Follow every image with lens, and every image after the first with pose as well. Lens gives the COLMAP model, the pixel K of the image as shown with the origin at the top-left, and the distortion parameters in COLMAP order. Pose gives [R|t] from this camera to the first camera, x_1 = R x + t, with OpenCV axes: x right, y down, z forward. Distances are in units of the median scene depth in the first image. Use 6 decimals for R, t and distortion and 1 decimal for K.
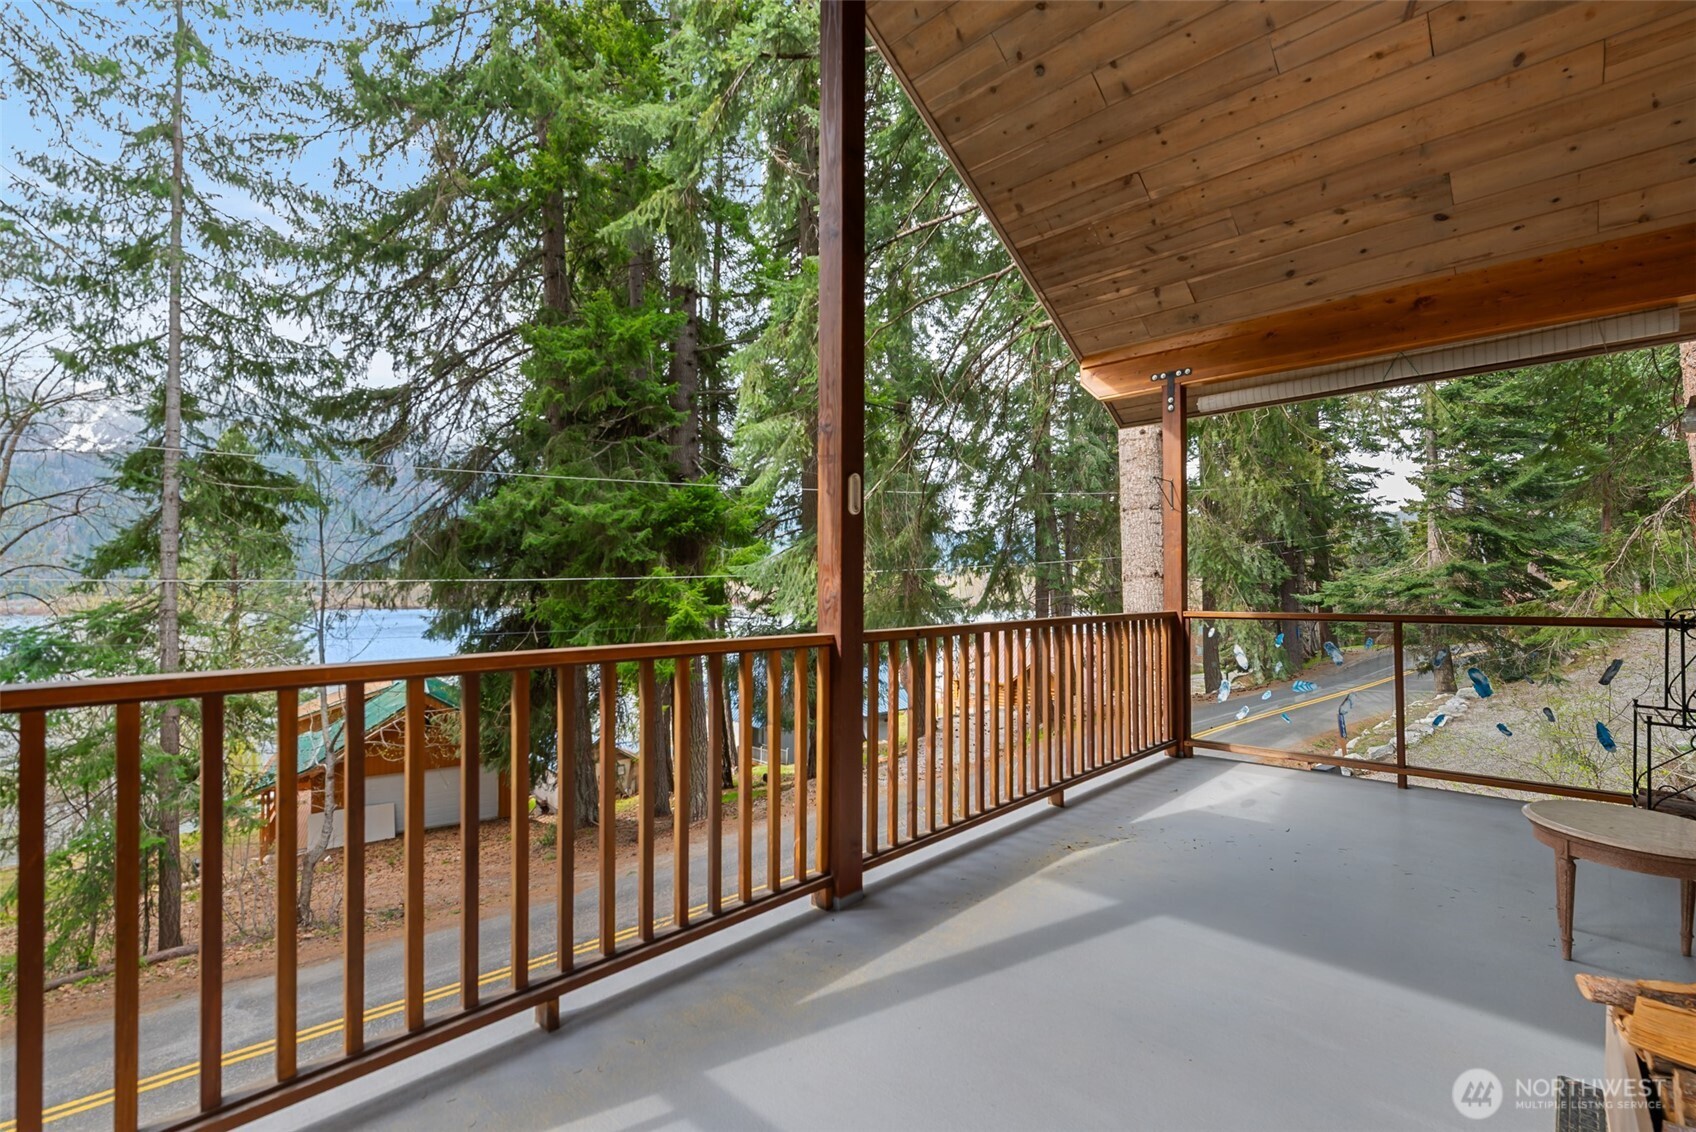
lens RADIAL K [[751.9, 0, 854.0], [0, 751.9, 583.2], [0, 0, 1]] dist [0.005960, -0.002603]
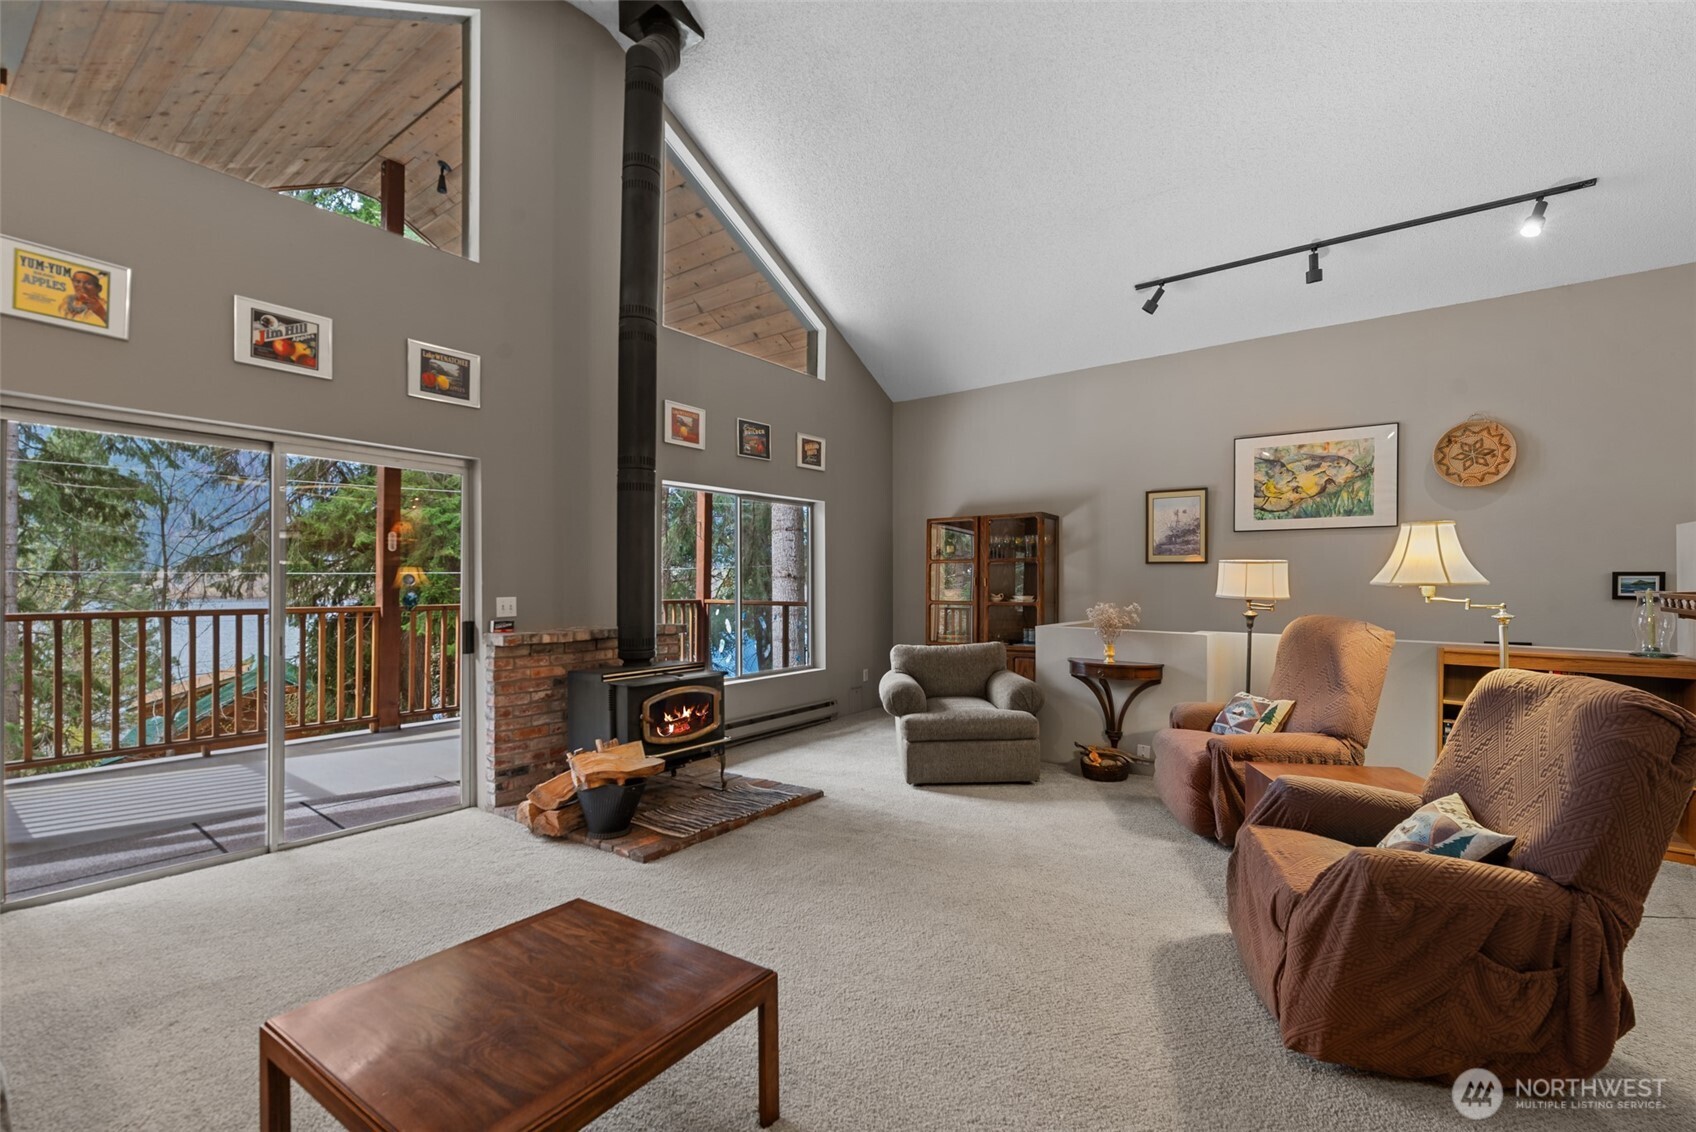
lens RADIAL K [[751.9, 0, 871.2], [0, 751.9, 587.3], [0, 0, 1]] dist [0.005960, -0.002603]
pose [[0.992403, 0.009548, 0.122662, 0.198007], [-0.011031, 0.999874, 0.011417, -0.004596], [-0.122537, -0.012683, 0.992383, -0.236218]]
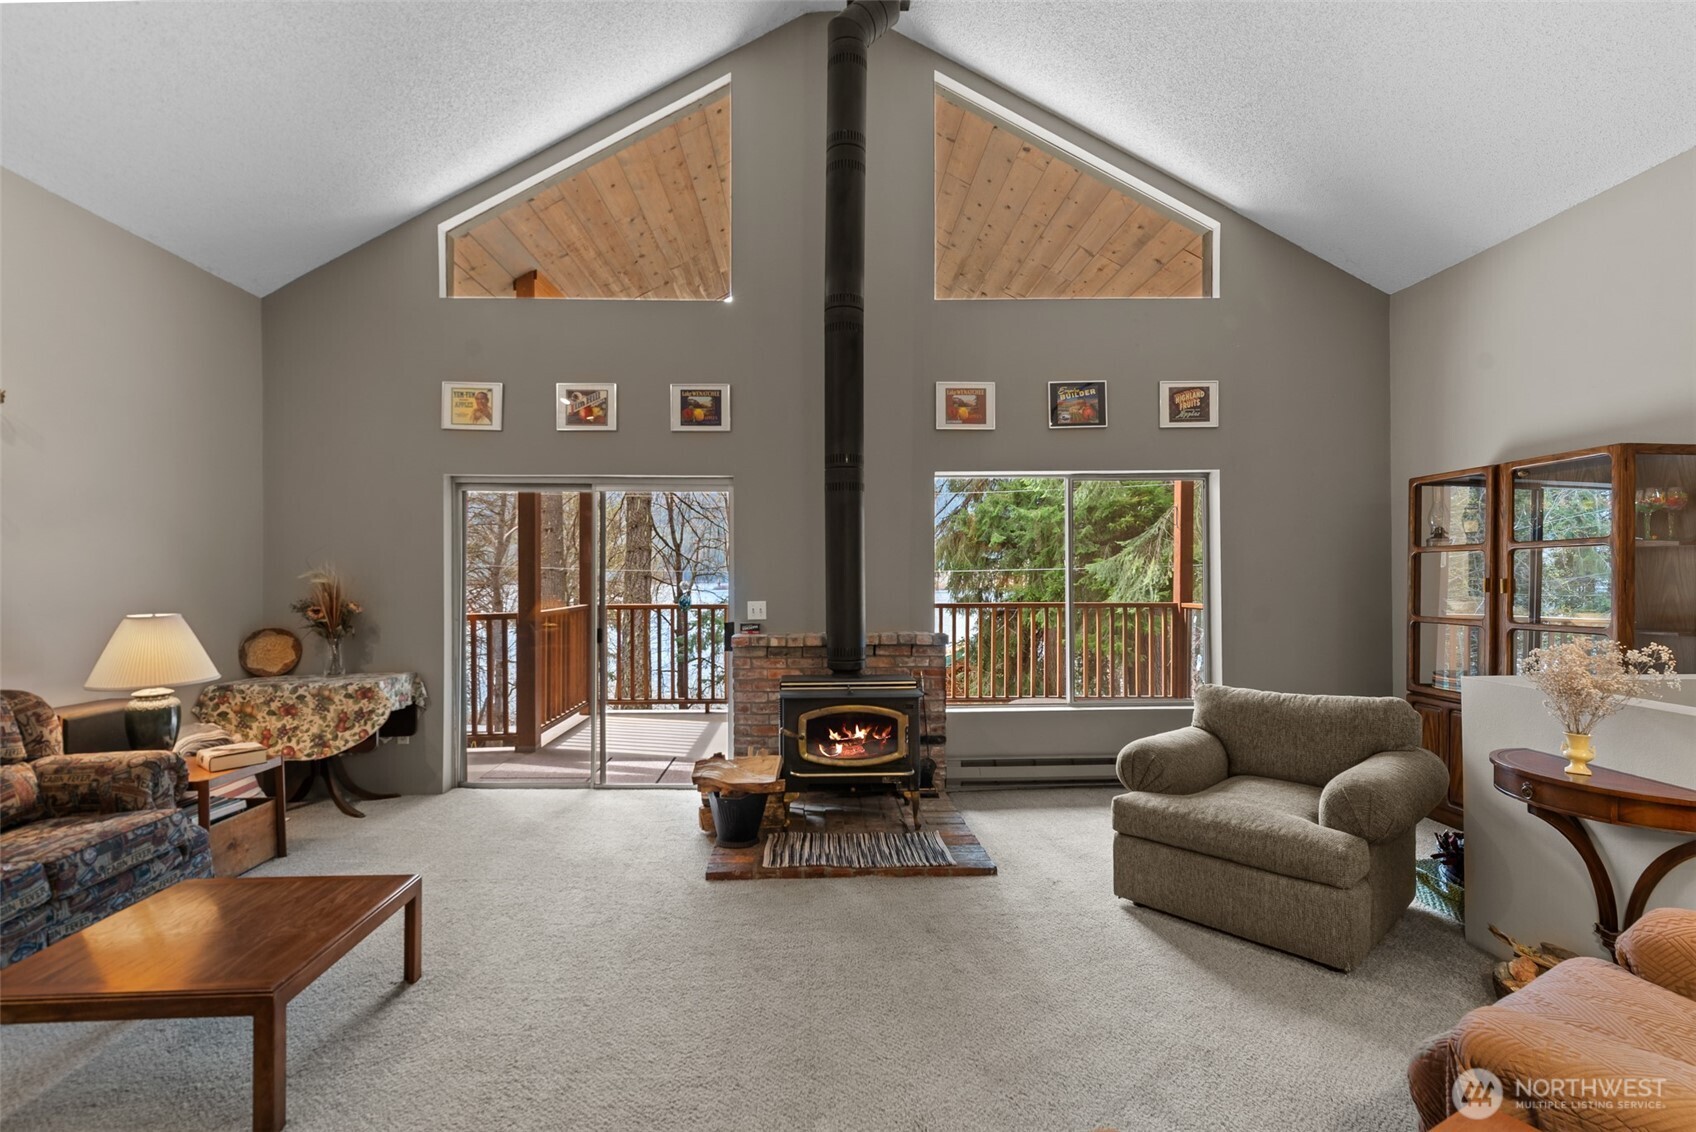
lens RADIAL K [[792.8, 0, 819.8], [0, 792.8, 578.9], [0, 0, 1]] dist [0.001650, 0.001000]
pose [[0.686641, 0.008715, -0.726944, 0.339778], [0.002865, 0.999888, 0.014694, -0.009556], [0.726991, -0.012172, 0.686539, -0.145528]]
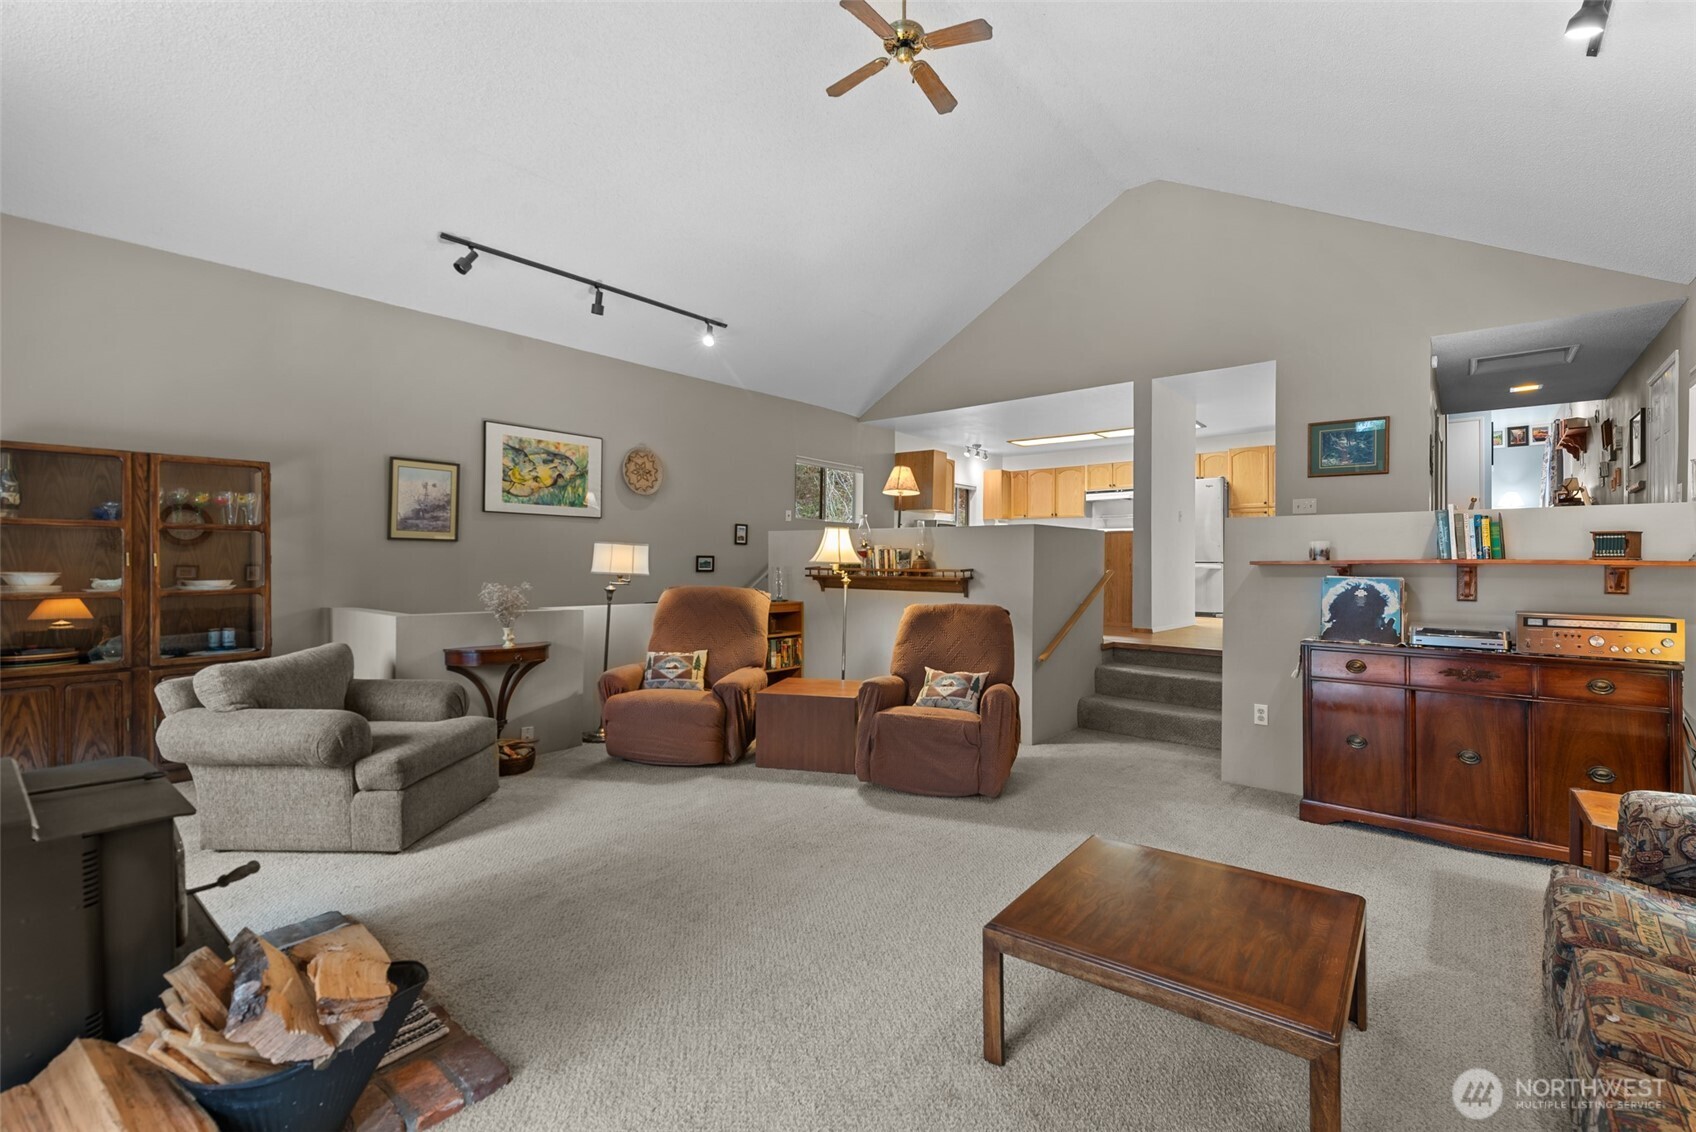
lens RADIAL K [[751.9, 0, 862.4], [0, 751.9, 554.5], [0, 0, 1]] dist [0.005960, -0.002603]
pose [[-0.074847, 0.021561, 0.996962, 0.040292], [-0.006644, 0.999733, -0.022119, -0.001236], [-0.997173, -0.008279, -0.074684, -0.061864]]
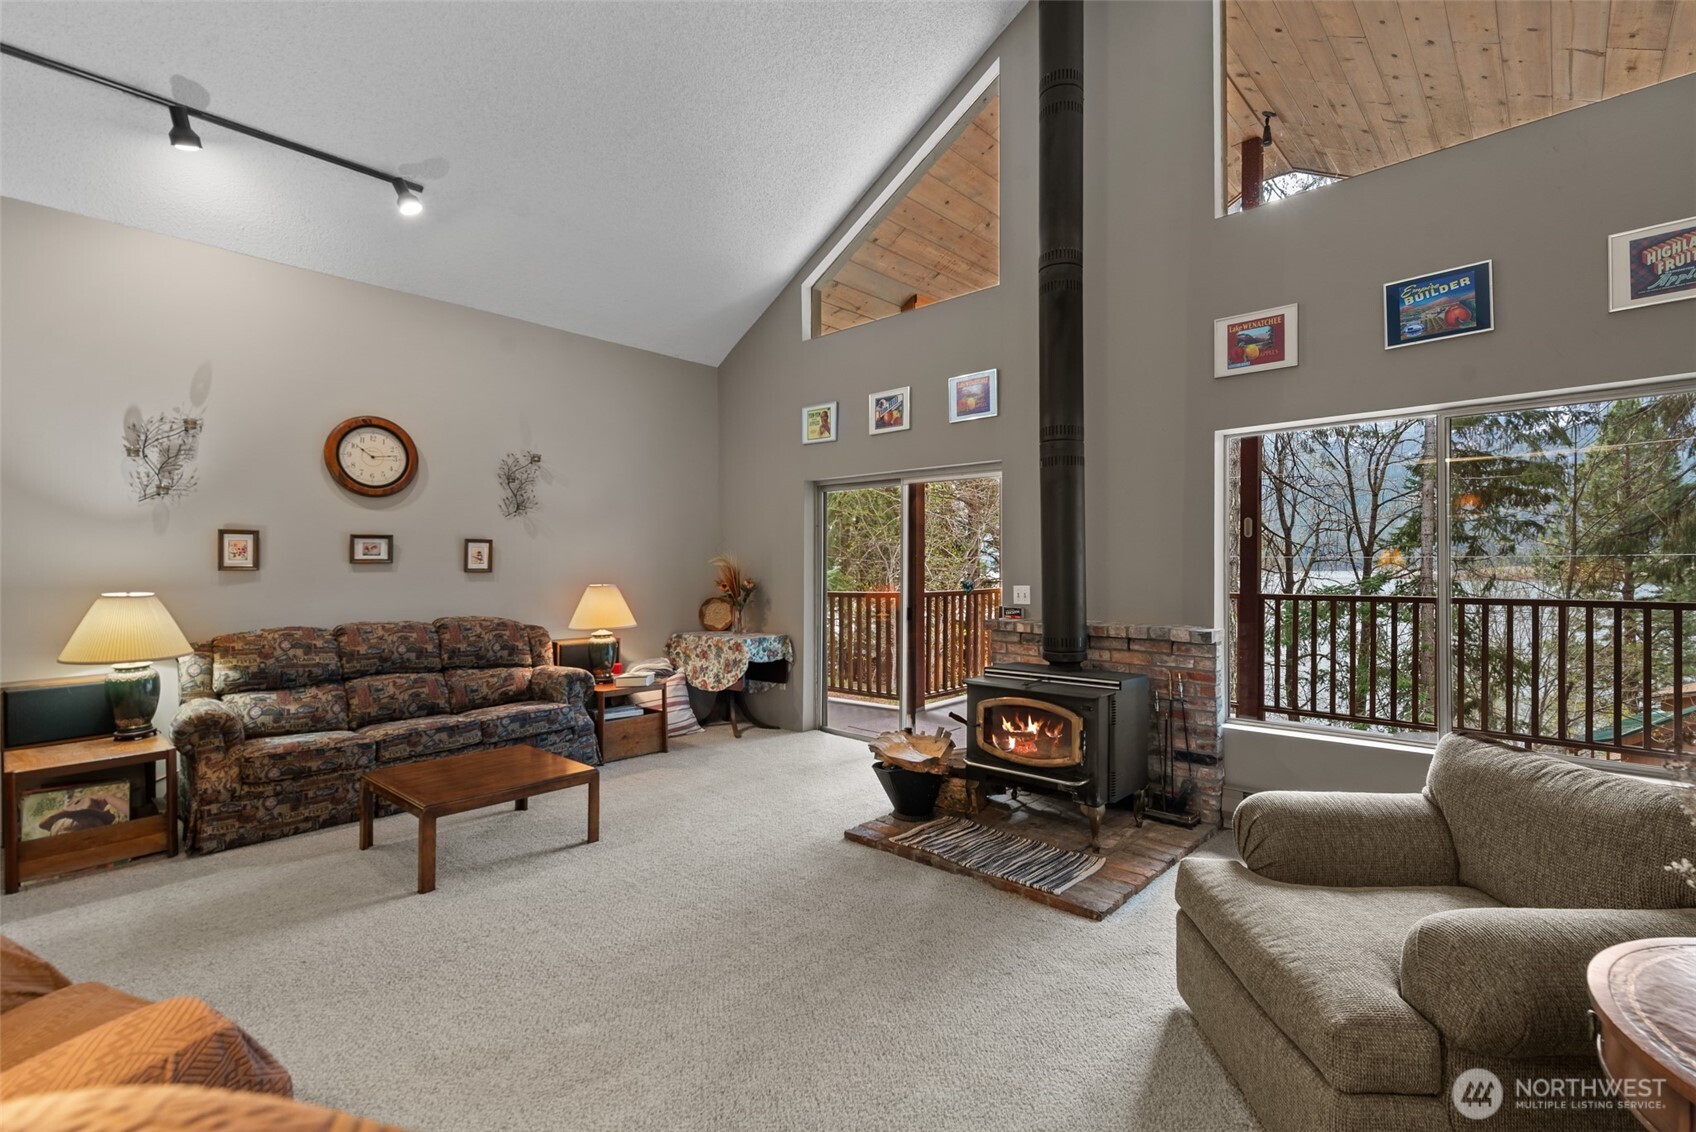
lens RADIAL K [[751.9, 0, 854.4], [0, 751.9, 567.6], [0, 0, 1]] dist [0.005960, -0.002603]
pose [[-0.006107, 0.011878, -0.999911, 0.384649], [0.009998, 0.999880, 0.011817, -0.007275], [0.999931, -0.009925, -0.006225, -0.015201]]
